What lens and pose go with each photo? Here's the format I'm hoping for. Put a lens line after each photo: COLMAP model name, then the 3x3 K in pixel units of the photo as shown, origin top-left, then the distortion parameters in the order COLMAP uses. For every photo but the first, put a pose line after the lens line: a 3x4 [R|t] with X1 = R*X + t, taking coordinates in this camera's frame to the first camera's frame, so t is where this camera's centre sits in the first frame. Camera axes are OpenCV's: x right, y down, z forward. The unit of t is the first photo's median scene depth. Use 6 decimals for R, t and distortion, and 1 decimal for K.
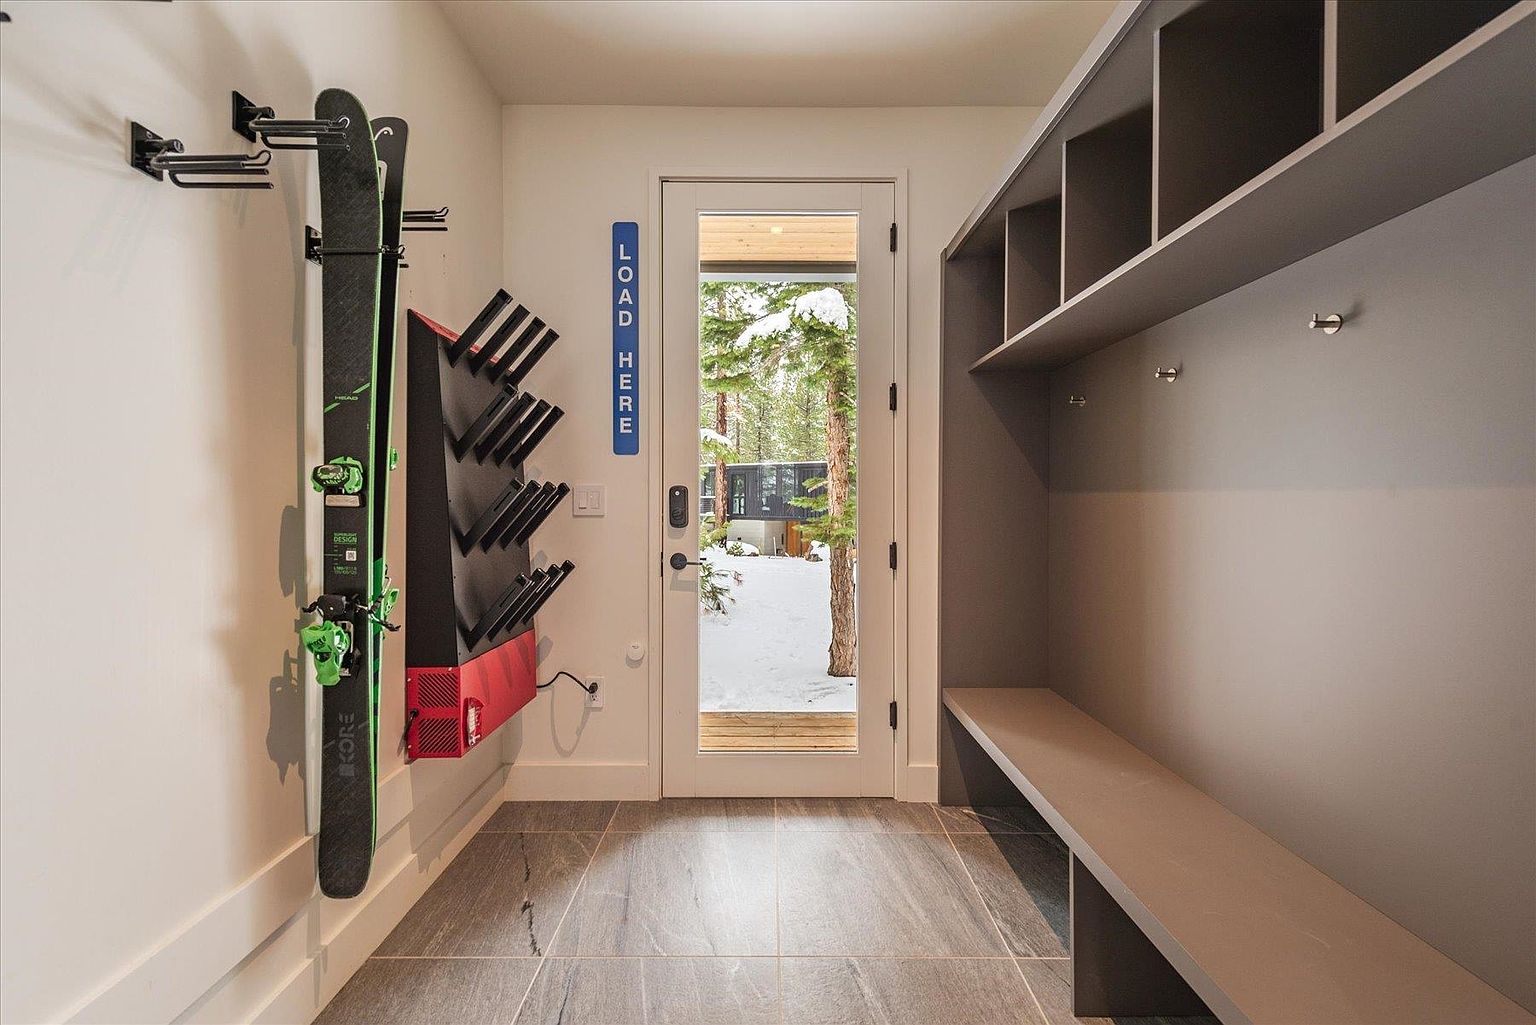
lens RADIAL K [[655.8, 0, 765.2], [0, 655.8, 497.2], [0, 0, 1]] dist [0.014795, -0.004661]
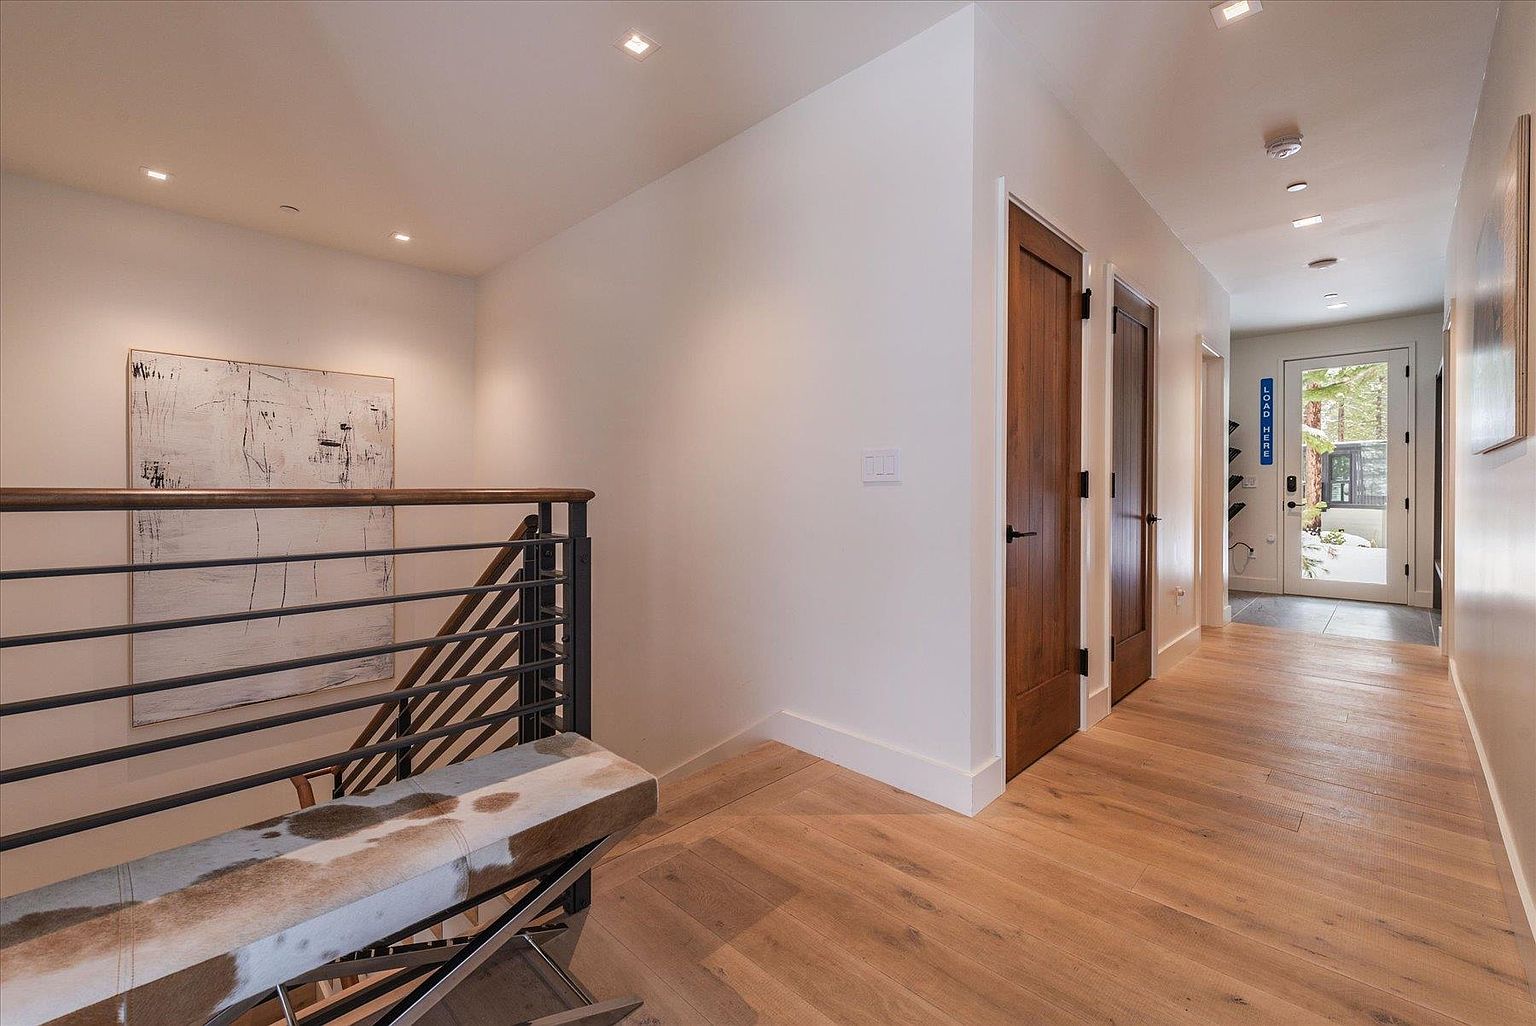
lens RADIAL K [[655.8, 0, 765.2], [0, 655.8, 497.7], [0, 0, 1]] dist [0.014795, -0.004661]
pose [[0.725116, 0.004551, -0.688612, 0.161828], [0.008716, 0.999837, 0.015786, 0.009227], [0.688572, -0.017449, 0.724958, -2.372554]]
